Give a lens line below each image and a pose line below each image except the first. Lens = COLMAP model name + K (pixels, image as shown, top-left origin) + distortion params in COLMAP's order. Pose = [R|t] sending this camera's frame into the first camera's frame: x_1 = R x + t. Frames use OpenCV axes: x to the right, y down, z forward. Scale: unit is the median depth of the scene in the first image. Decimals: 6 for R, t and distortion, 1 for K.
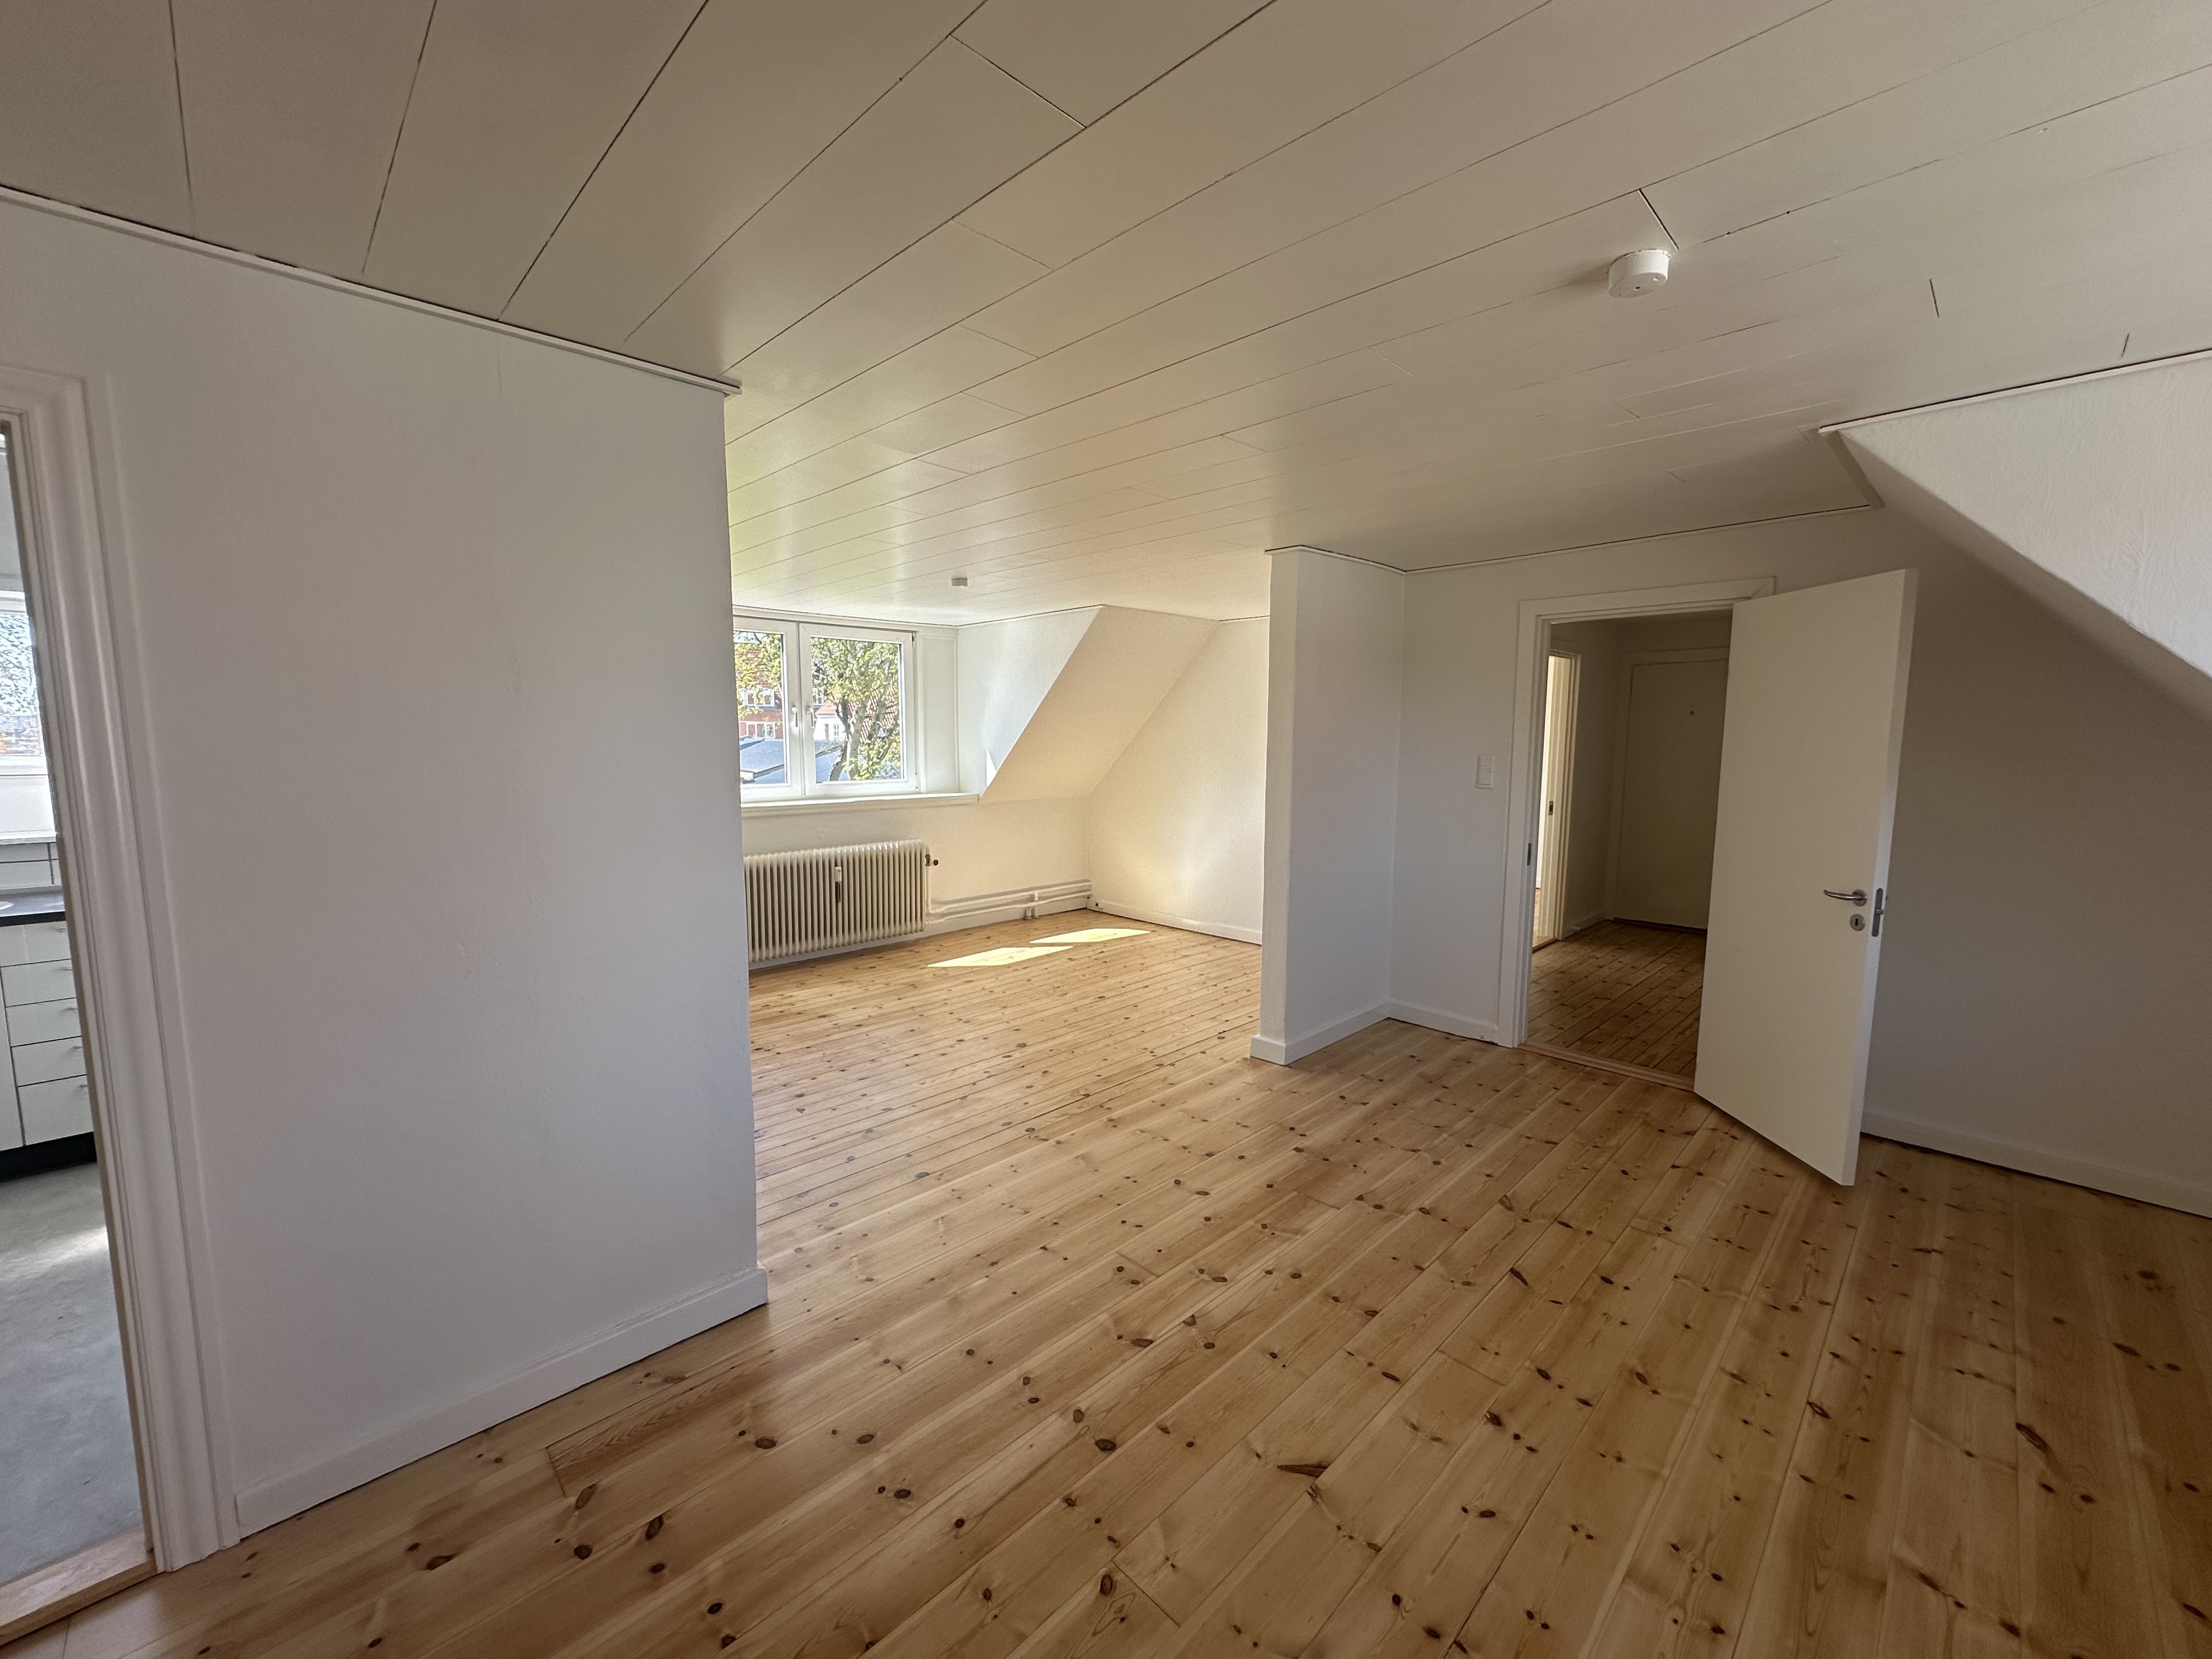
lens RADIAL K [[880.1, 0, 1105.3], [0, 880.1, 827.7], [0, 0, 1]] dist [-0.000981, -0.000127]
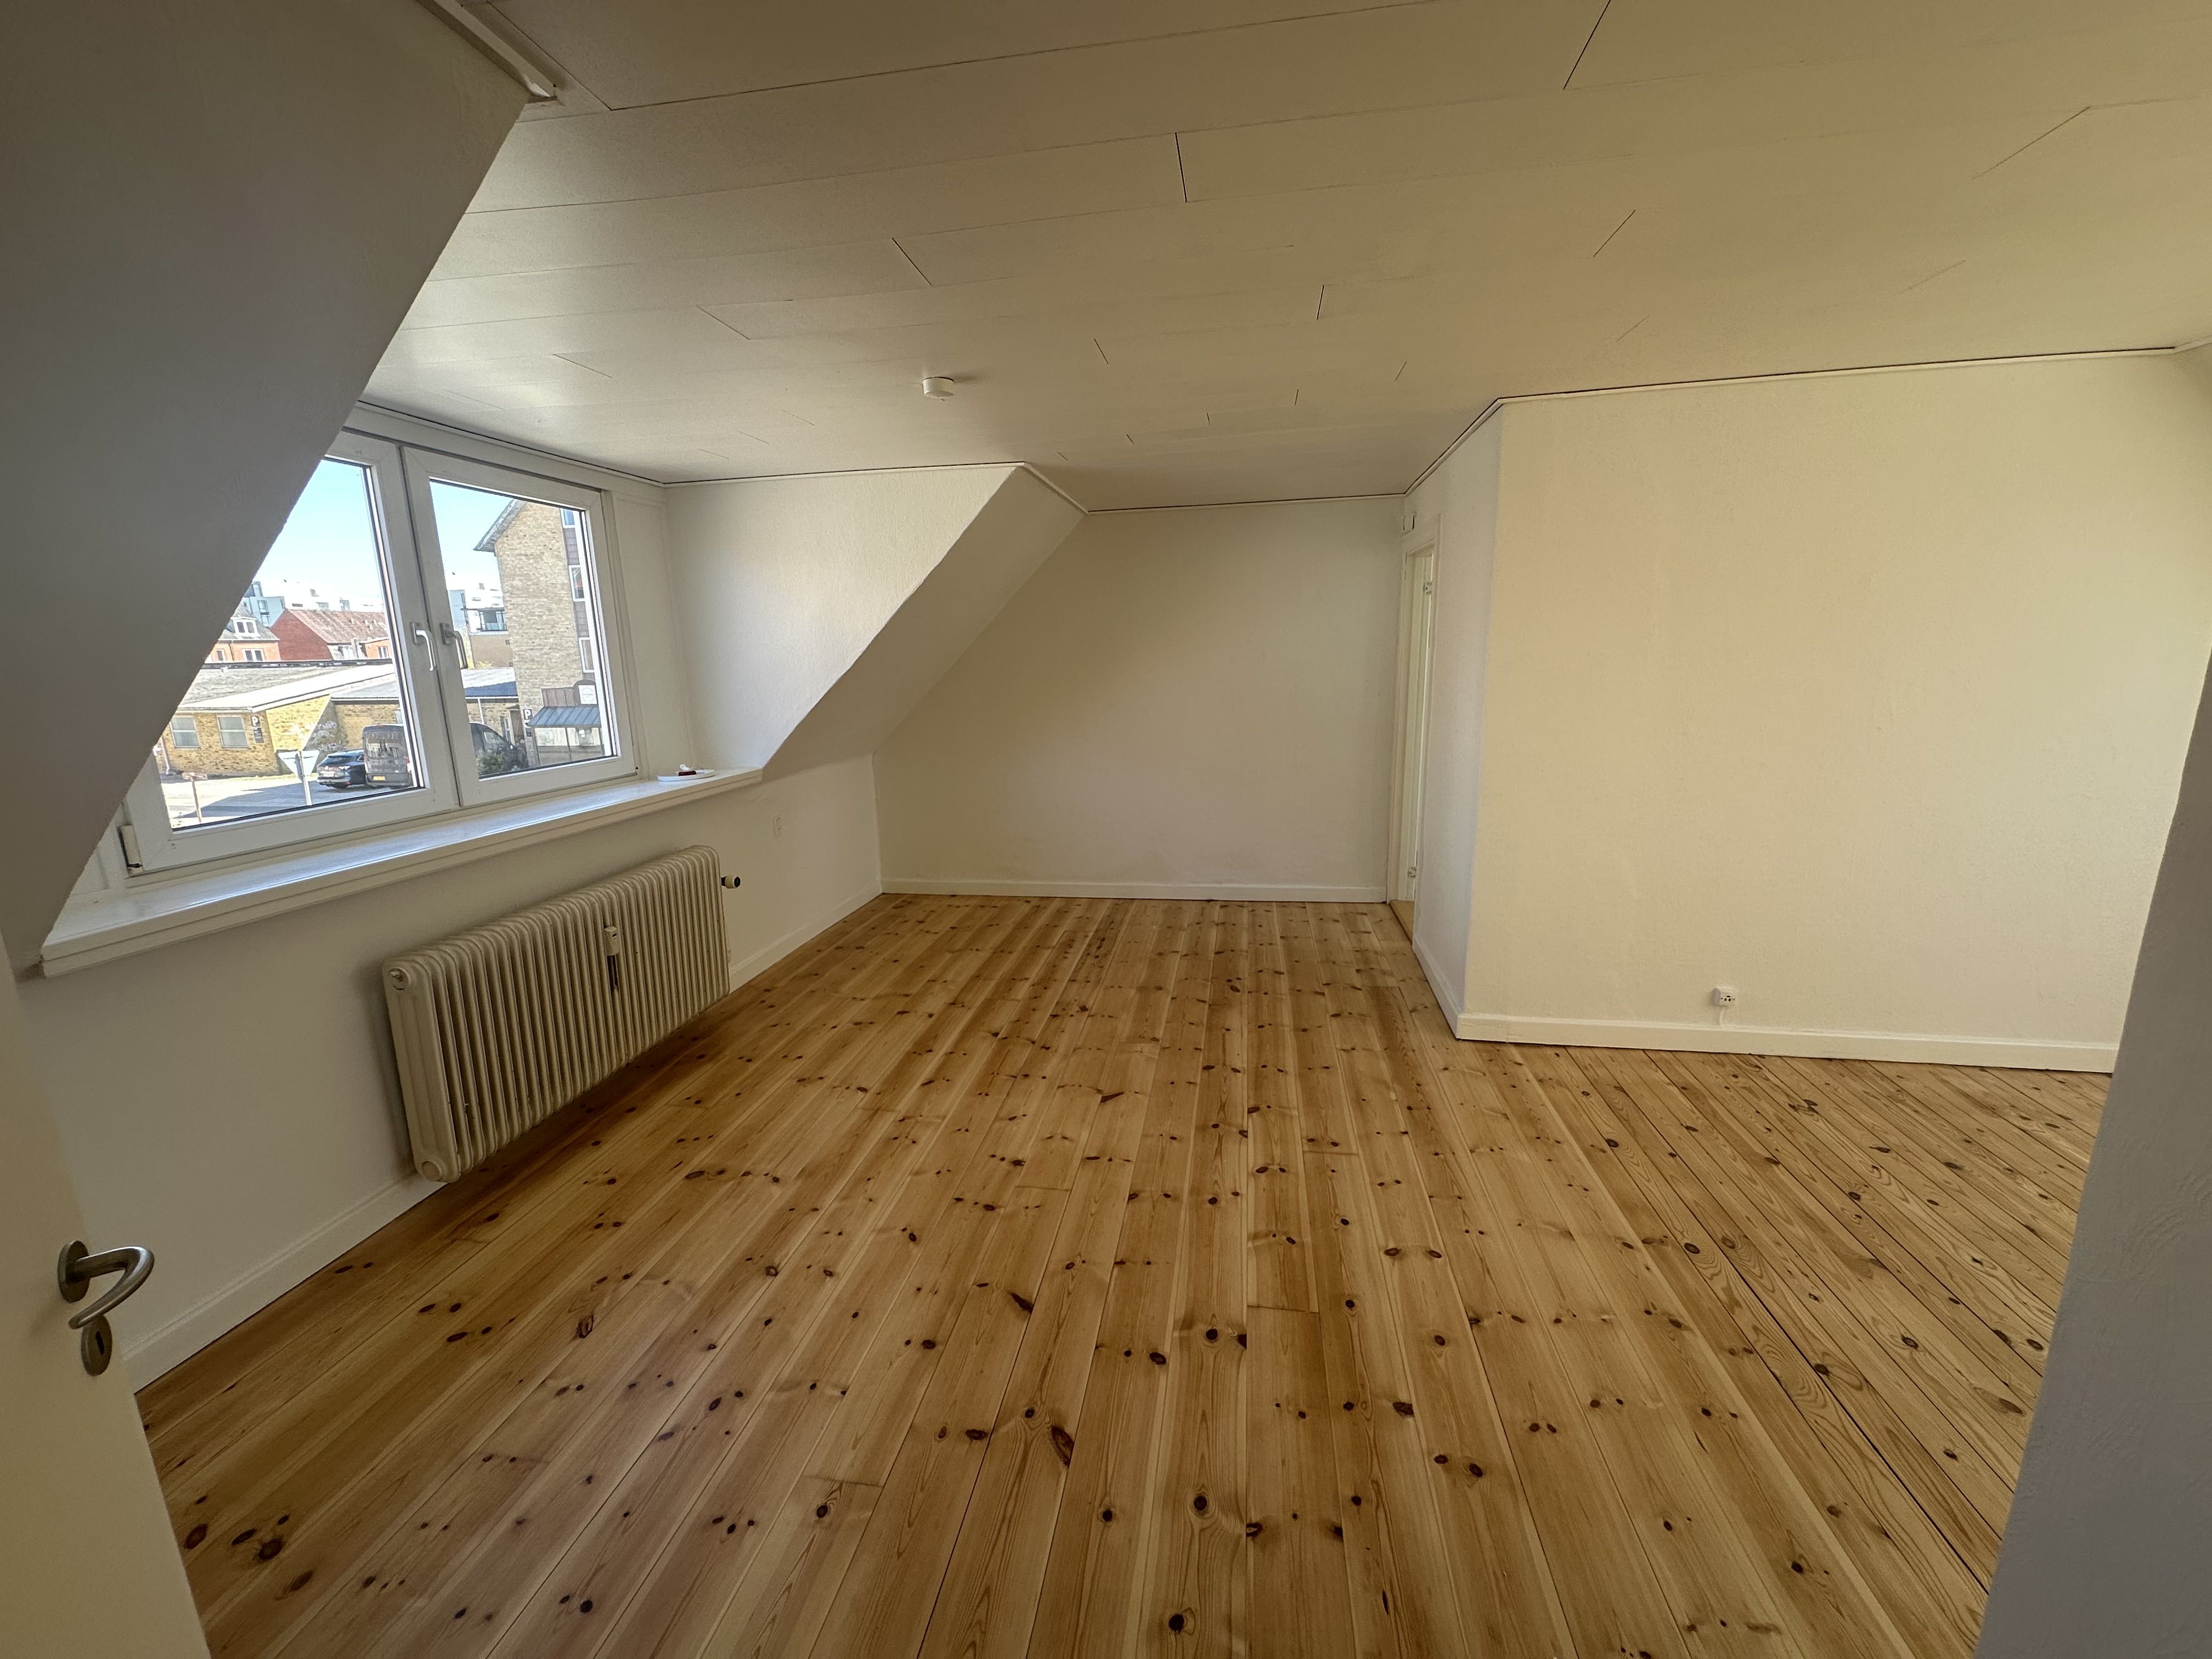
lens RADIAL K [[880.1, 0, 1105.3], [0, 880.1, 827.7], [0, 0, 1]] dist [-0.000981, -0.000127]
pose [[-0.805622, 0.130153, -0.577955, 0.523030], [-0.048771, 0.957687, 0.283651, -0.110150], [0.590418, 0.256703, -0.765186, 0.986470]]
